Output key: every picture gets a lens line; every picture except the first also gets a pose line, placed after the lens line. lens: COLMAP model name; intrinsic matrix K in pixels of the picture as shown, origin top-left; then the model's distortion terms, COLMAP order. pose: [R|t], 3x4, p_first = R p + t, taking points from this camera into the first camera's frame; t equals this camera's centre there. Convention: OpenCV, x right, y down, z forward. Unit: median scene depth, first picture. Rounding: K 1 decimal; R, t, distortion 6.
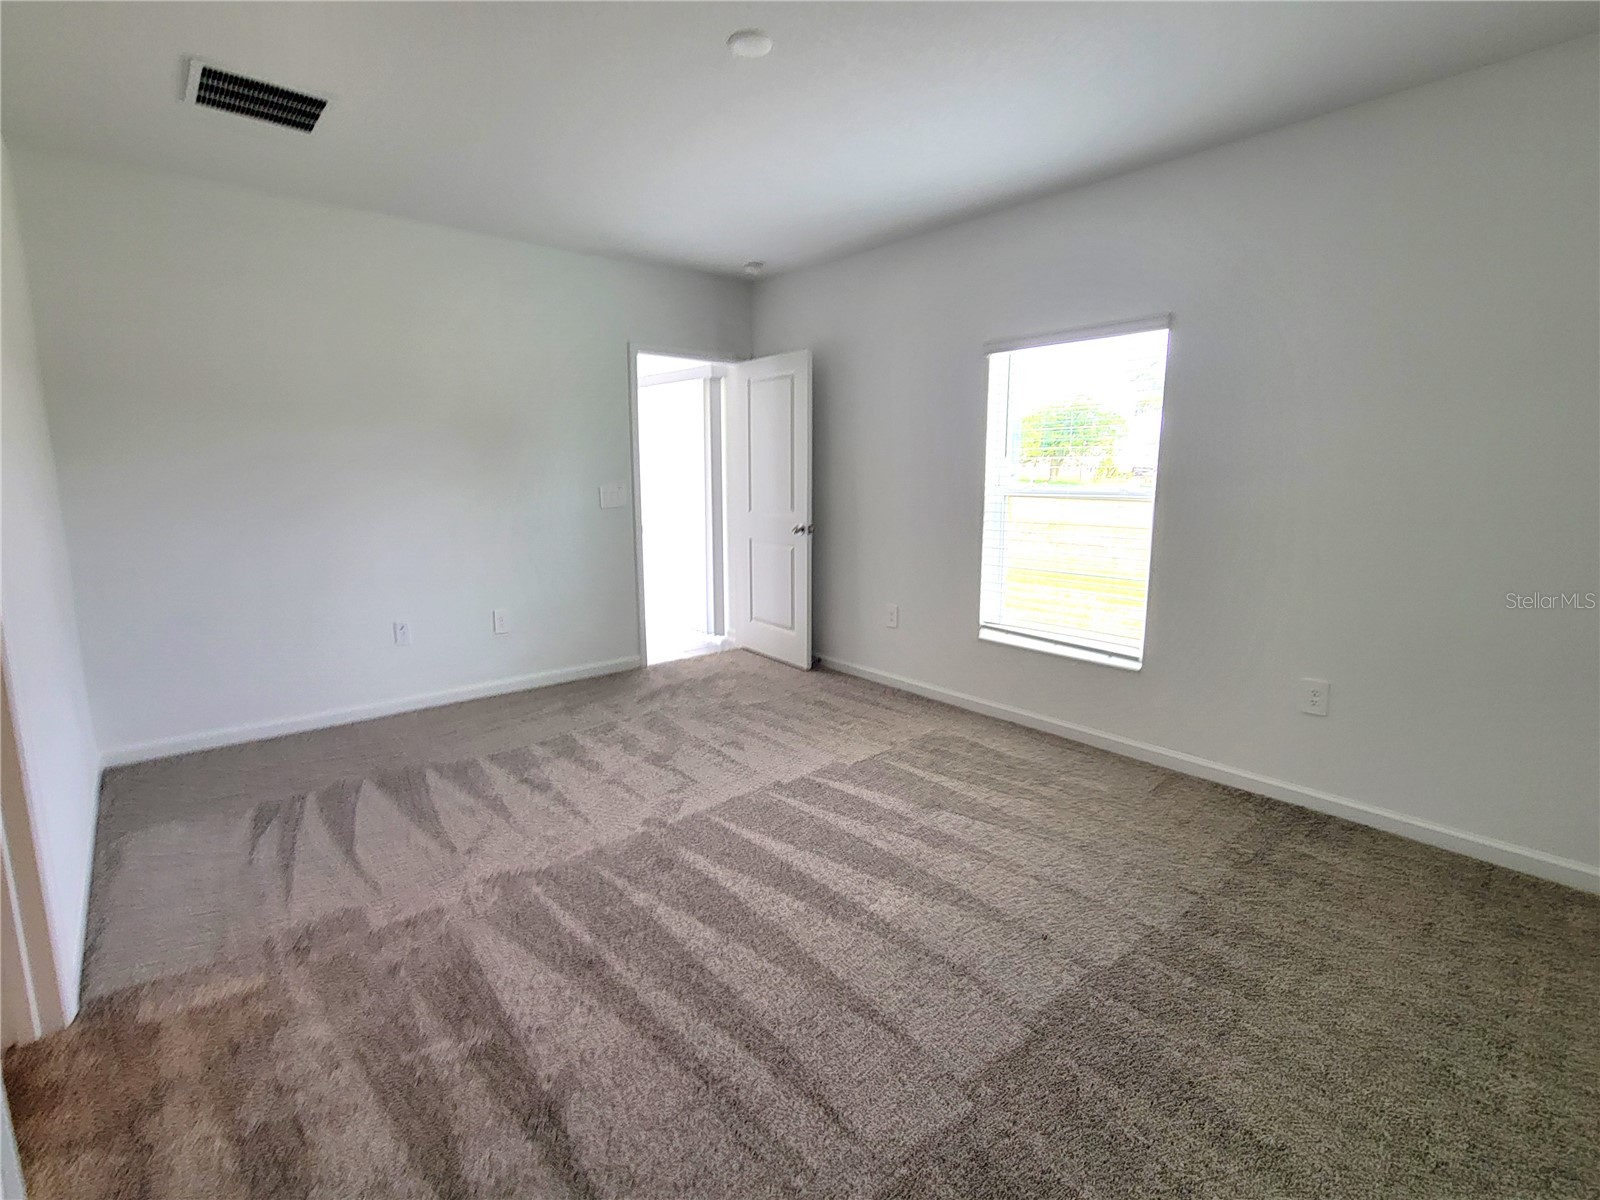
lens RADIAL K [[759.3, 0, 788.2], [0, 759.3, 594.6], [0, 0, 1]] dist [-0.008914, 0.001123]
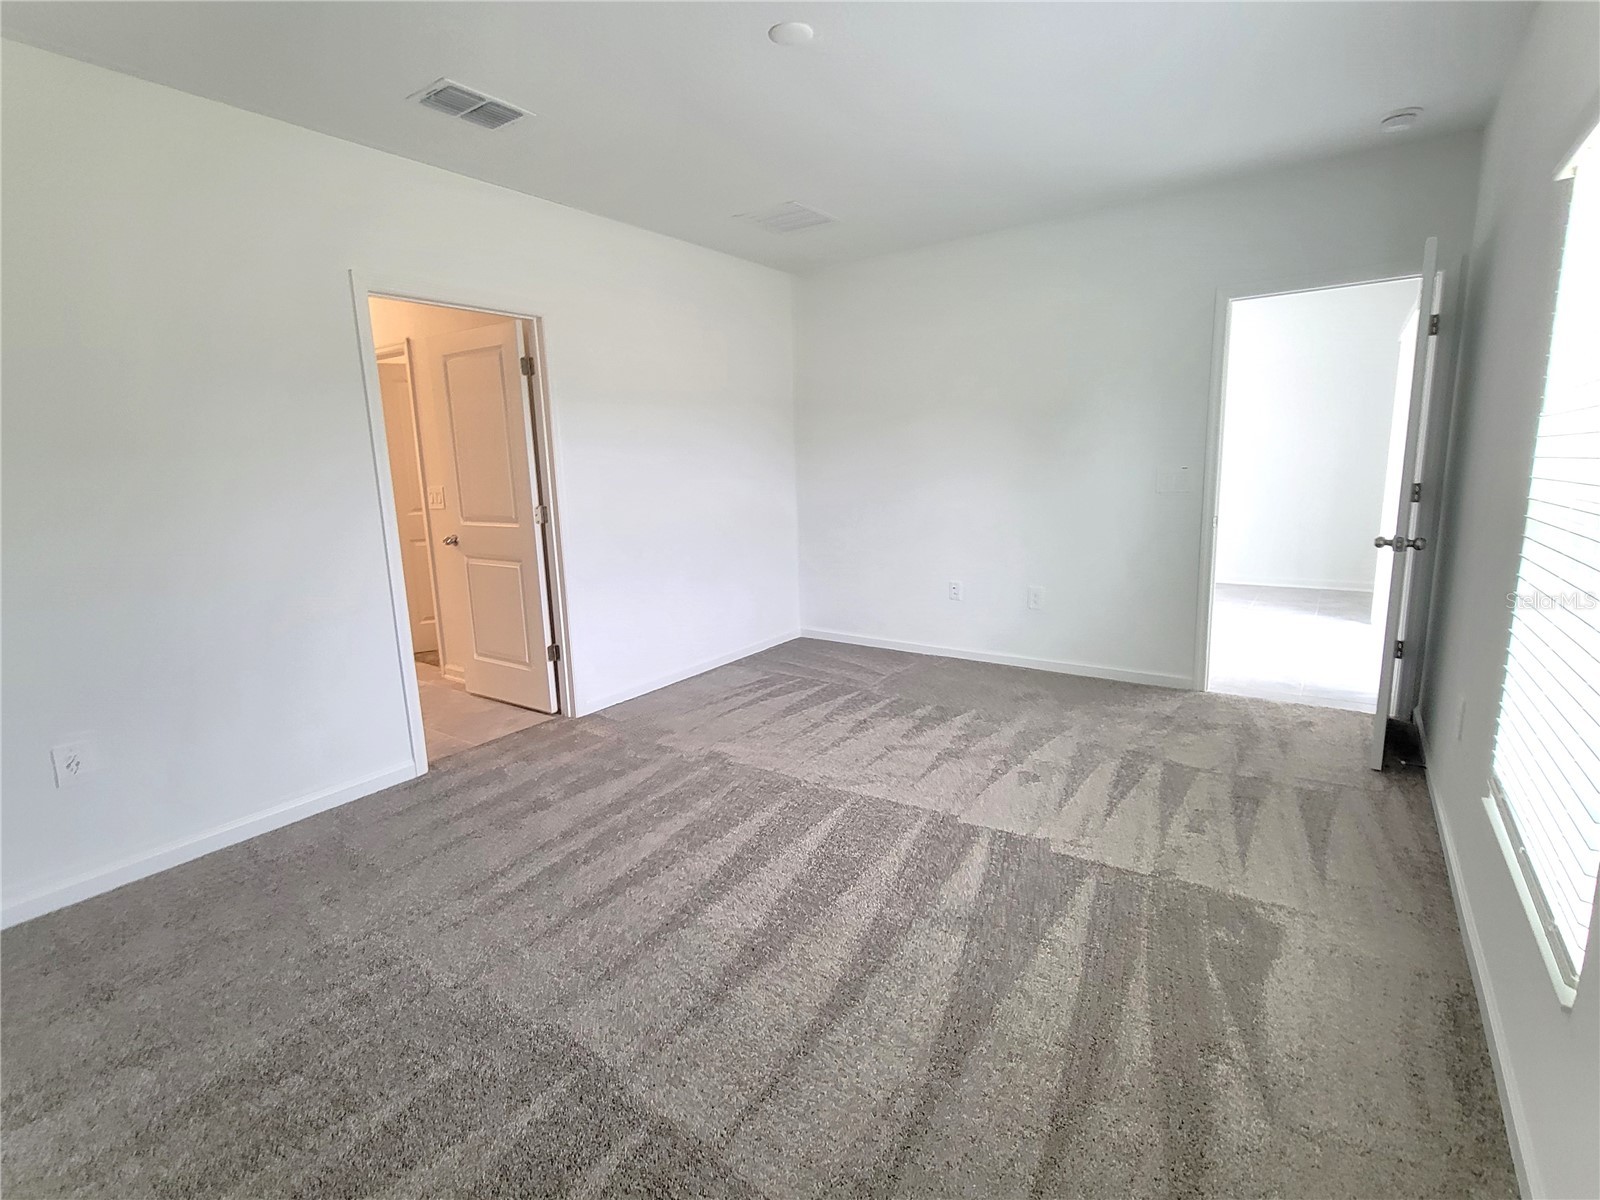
lens RADIAL K [[759.3, 0, 790.6], [0, 759.3, 603.4], [0, 0, 1]] dist [-0.008914, 0.001123]
pose [[0.236587, 0.173512, -0.955992, 0.686394], [-0.132295, 0.980514, 0.145223, -0.082483], [0.962562, 0.092115, 0.254932, 0.564776]]
